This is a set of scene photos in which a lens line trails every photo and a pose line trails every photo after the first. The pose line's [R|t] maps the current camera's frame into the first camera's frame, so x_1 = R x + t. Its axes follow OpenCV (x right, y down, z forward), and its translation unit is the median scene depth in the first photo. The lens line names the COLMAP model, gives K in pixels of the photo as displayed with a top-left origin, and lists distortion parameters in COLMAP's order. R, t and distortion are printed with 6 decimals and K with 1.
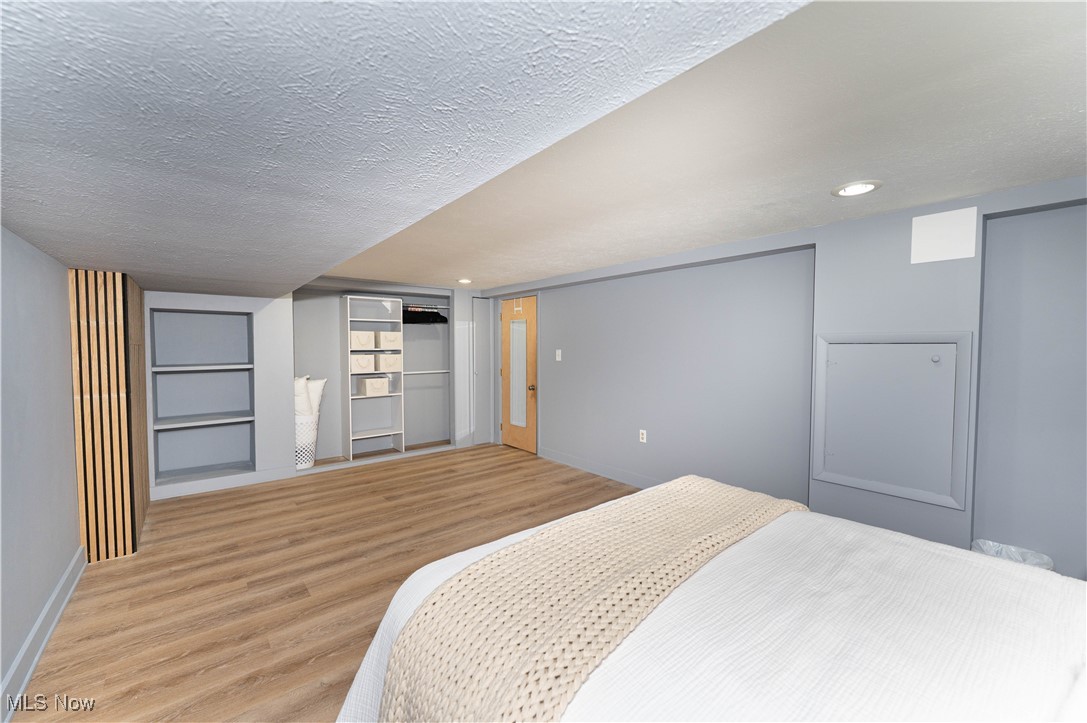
lens RADIAL K [[435.3, 0, 543.5], [0, 435.3, 361.5], [0, 0, 1]] dist [-0.001489, -0.000371]
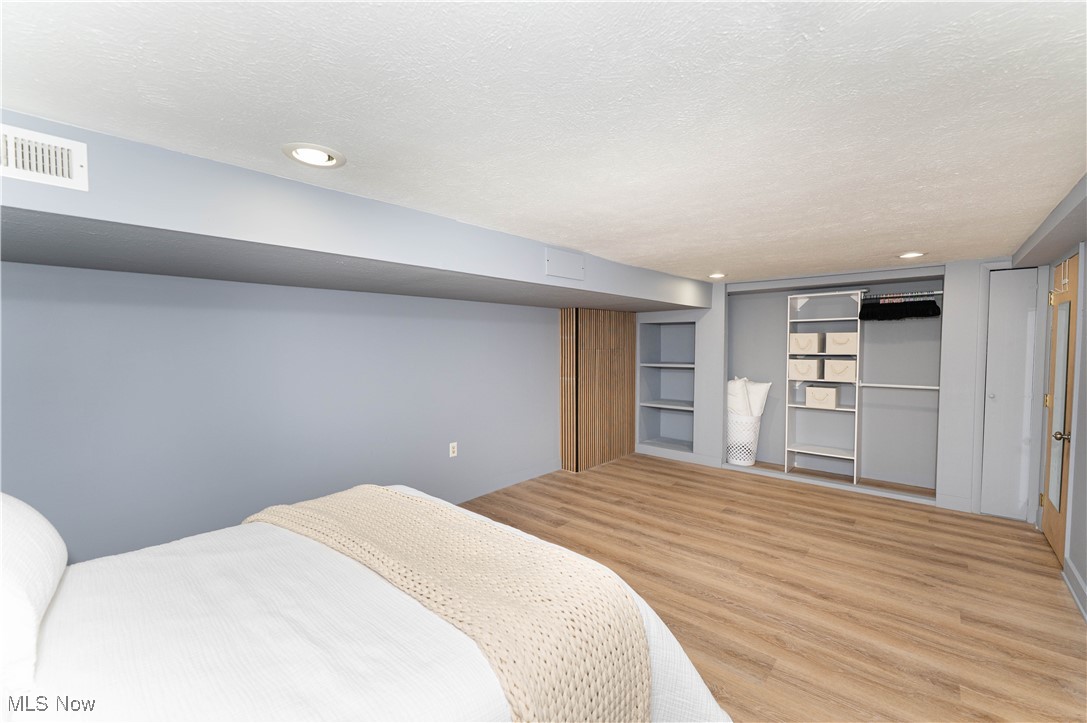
lens RADIAL K [[435.3, 0, 543.5], [0, 435.3, 361.5], [0, 0, 1]] dist [-0.001489, -0.000371]
pose [[0.153686, 0.037741, -0.987399, 0.473662], [-0.033788, 0.998887, 0.032921, -0.027926], [0.987542, 0.028303, 0.154790, 0.408788]]
